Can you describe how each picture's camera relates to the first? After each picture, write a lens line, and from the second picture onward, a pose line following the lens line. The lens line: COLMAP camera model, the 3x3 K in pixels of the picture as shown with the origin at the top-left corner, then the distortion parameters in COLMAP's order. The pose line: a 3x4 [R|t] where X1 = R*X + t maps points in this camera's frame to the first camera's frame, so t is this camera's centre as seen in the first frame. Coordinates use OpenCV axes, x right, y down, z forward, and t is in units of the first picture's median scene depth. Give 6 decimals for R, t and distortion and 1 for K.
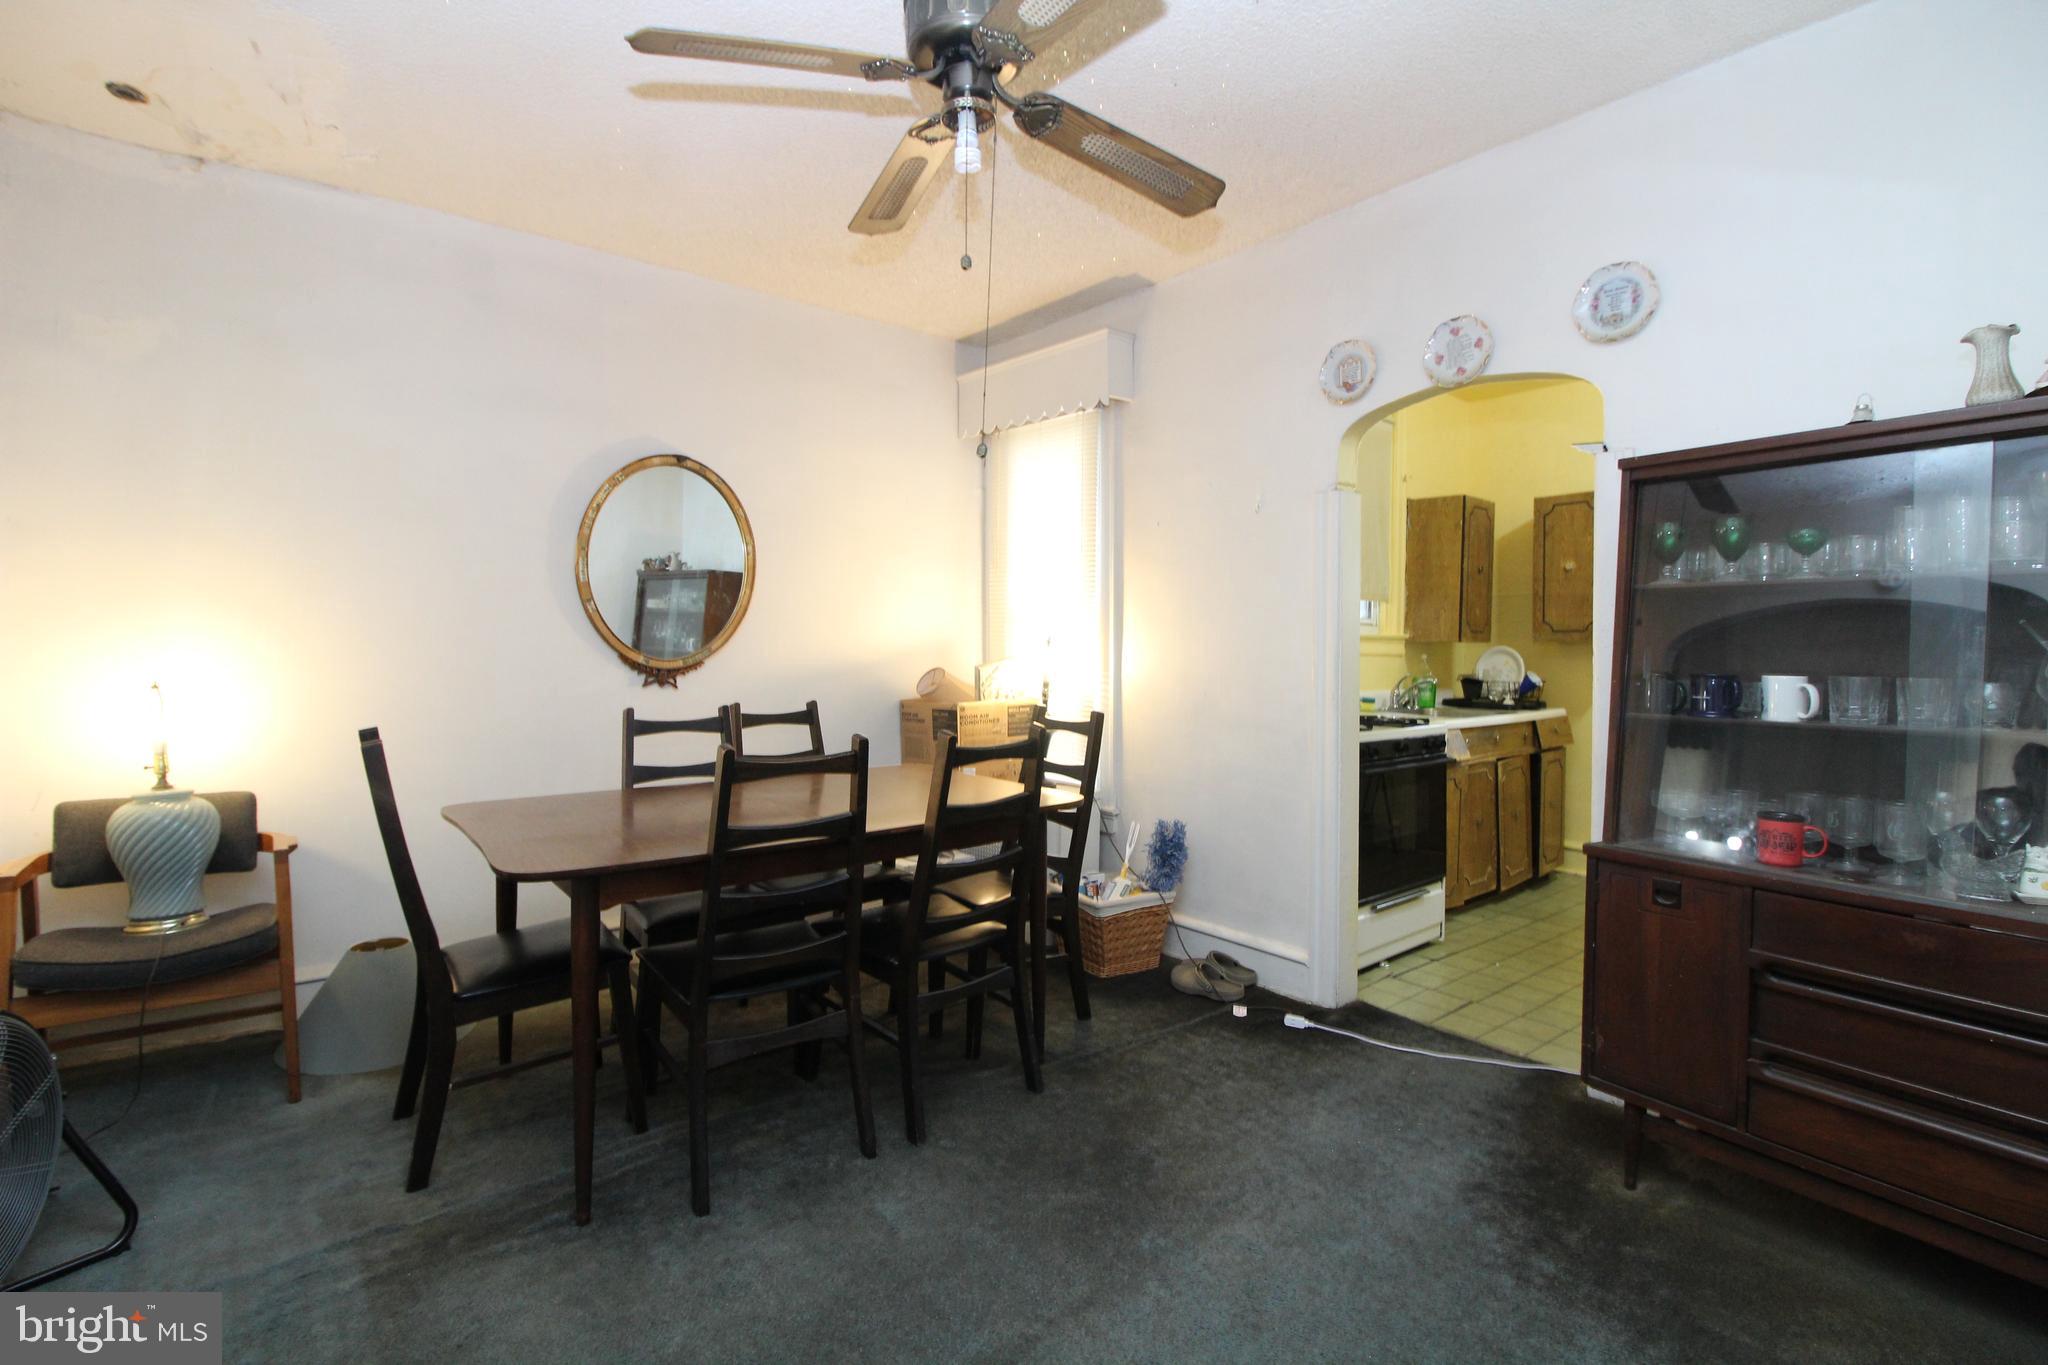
lens RADIAL K [[943.5, 0, 1026.6], [0, 943.5, 664.3], [0, 0, 1]] dist [-0.002668, -0.012221]
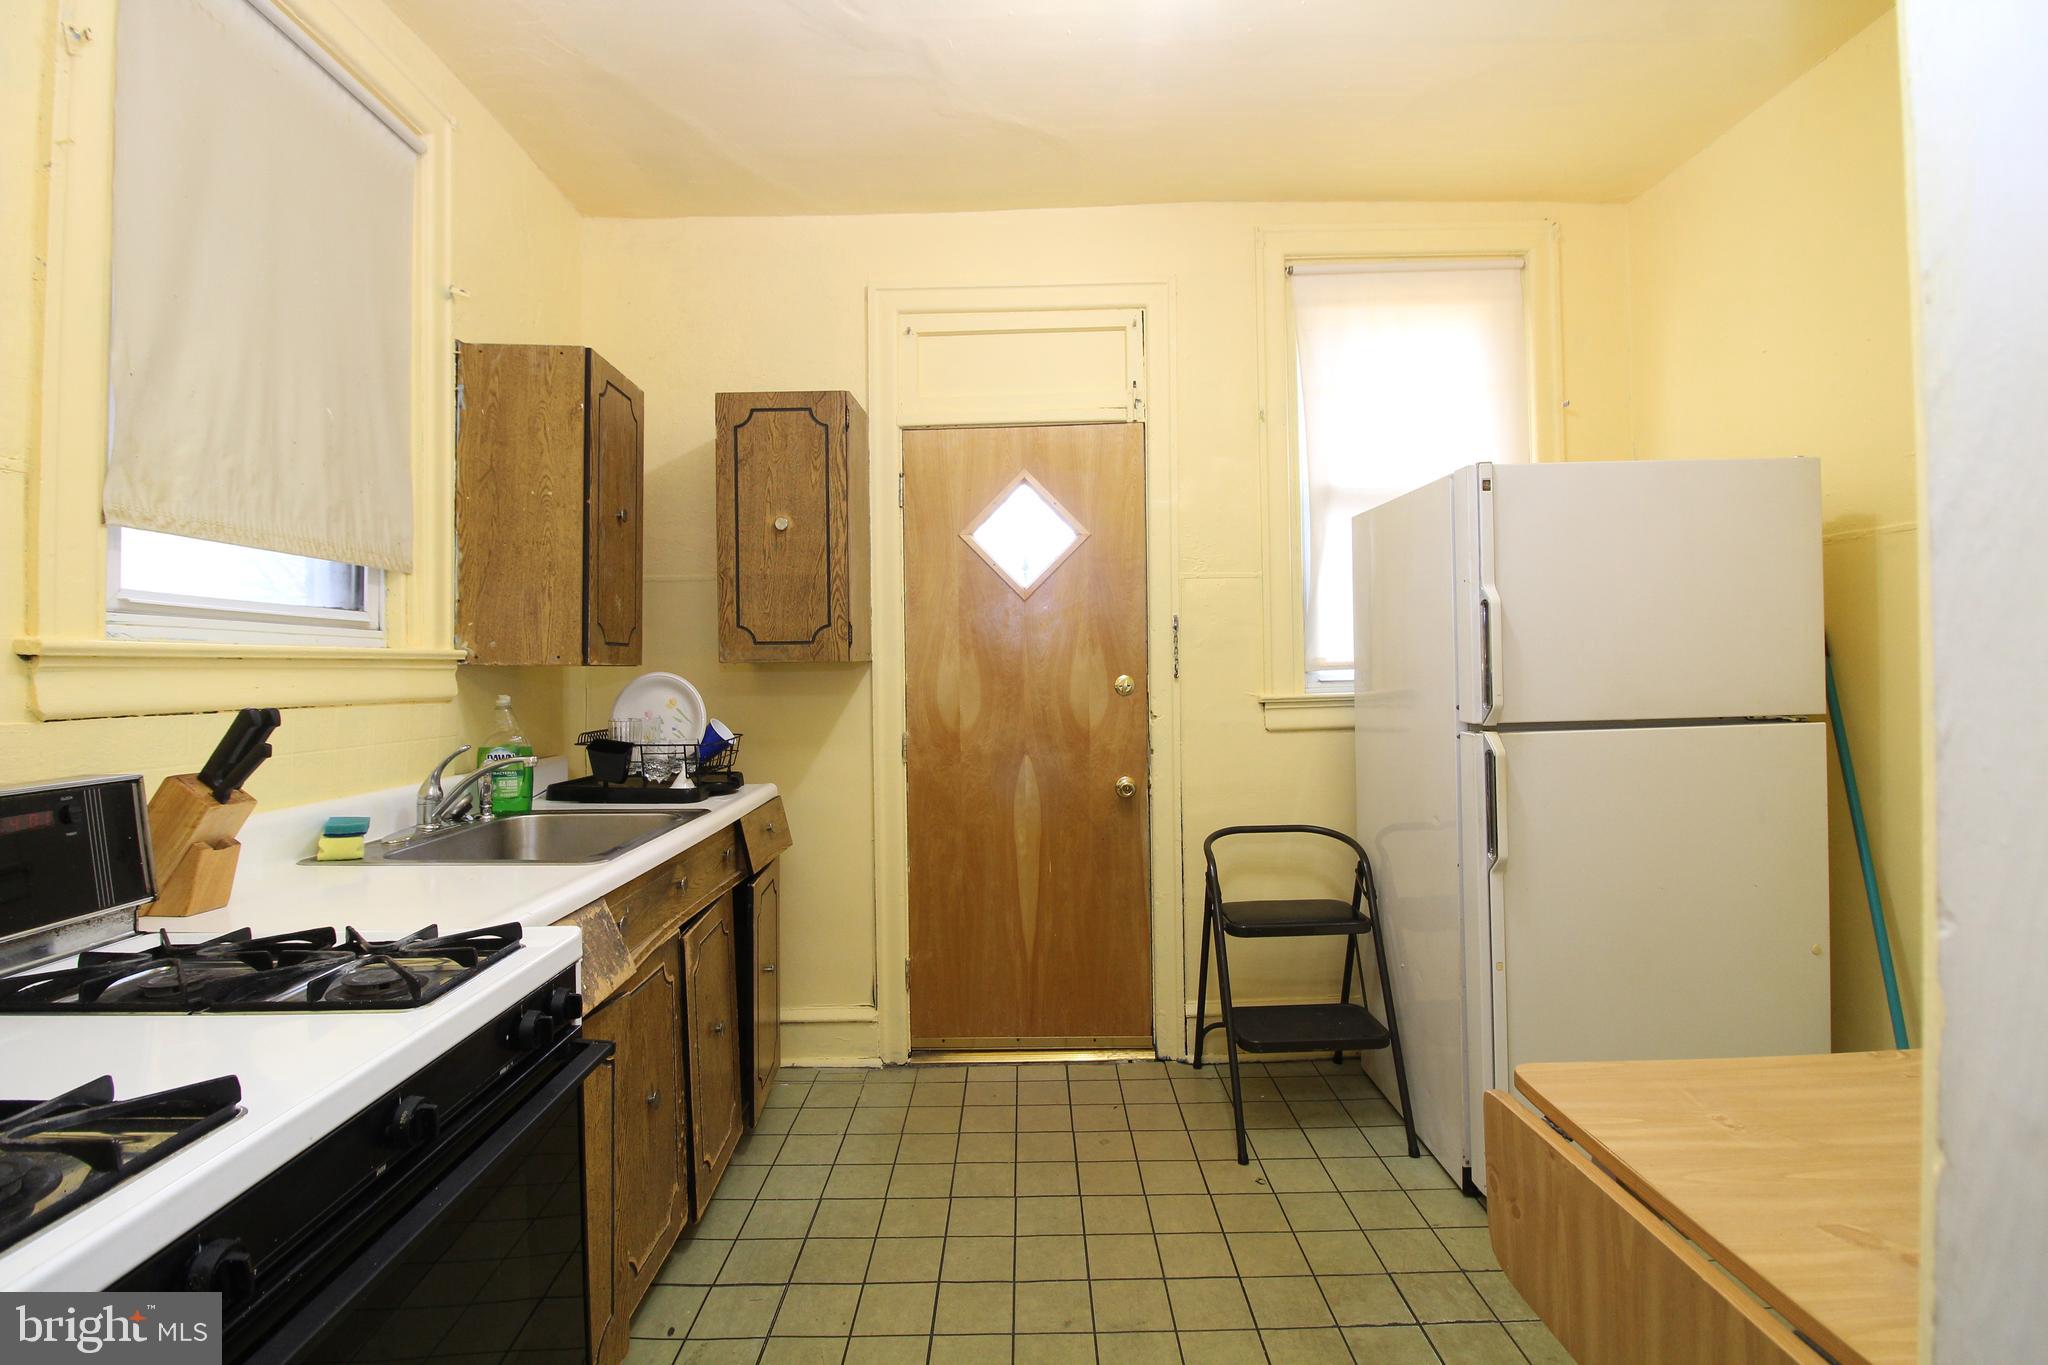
lens RADIAL K [[943.5, 0, 1029.5], [0, 943.5, 661.5], [0, 0, 1]] dist [-0.002668, -0.012221]
pose [[0.621828, -0.009915, 0.783091, 0.240928], [0.030110, 0.999483, -0.011254, -0.014255], [-0.782575, 0.030577, 0.621805, 0.558589]]
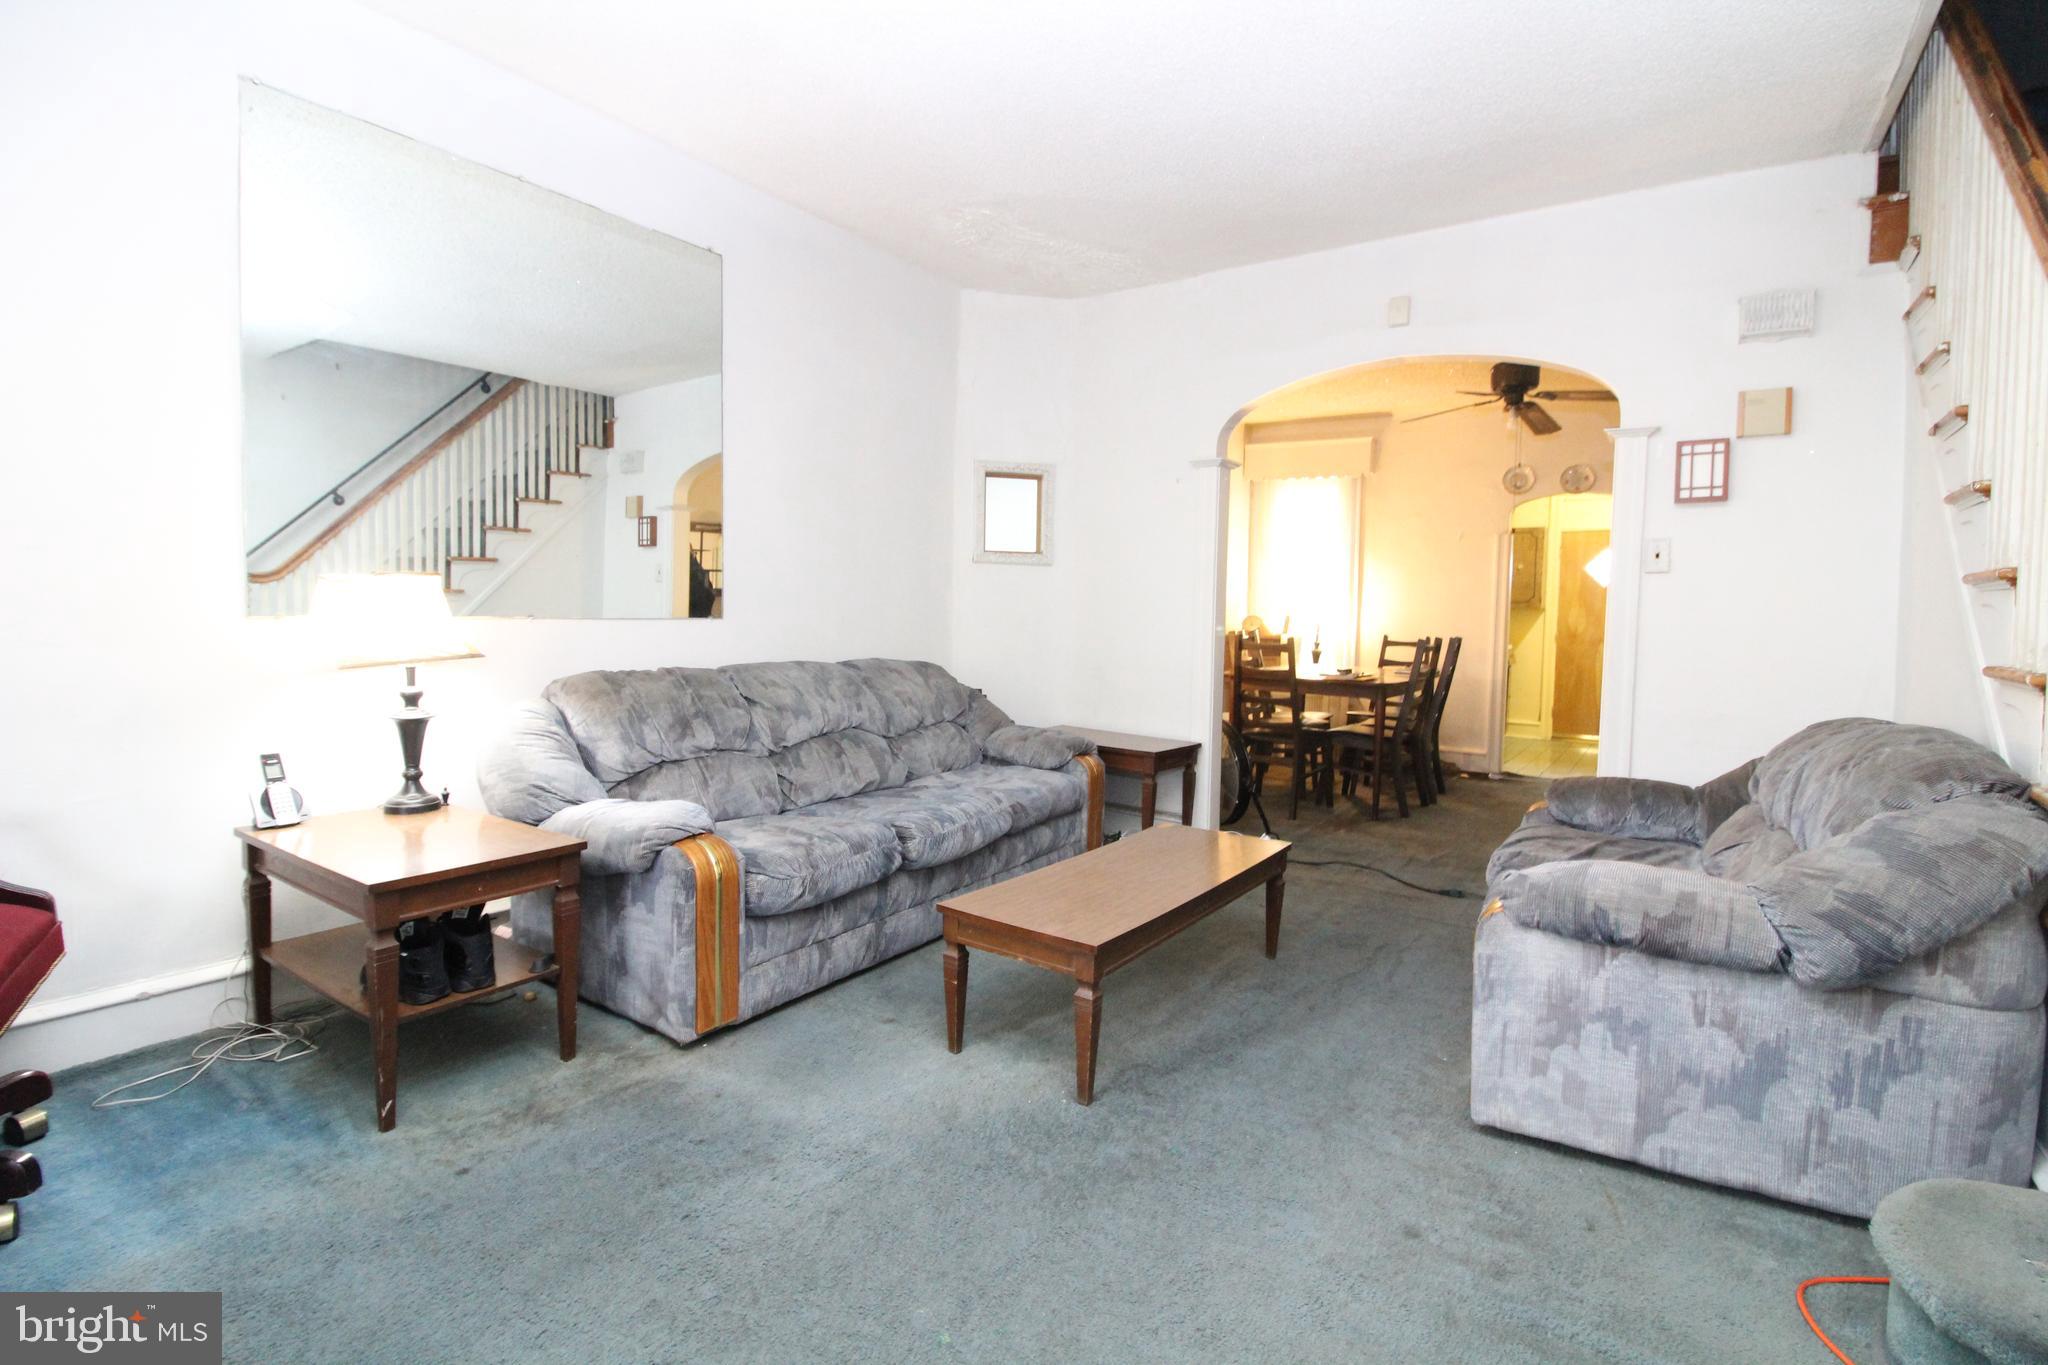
lens RADIAL K [[943.5, 0, 1038.7], [0, 943.5, 668.3], [0, 0, 1]] dist [-0.002668, -0.012221]
pose [[0.955260, -0.005271, 0.295722, -0.881237], [-0.008181, 0.998988, 0.044233, 0.019561], [-0.295655, -0.044673, 0.954250, -0.493523]]
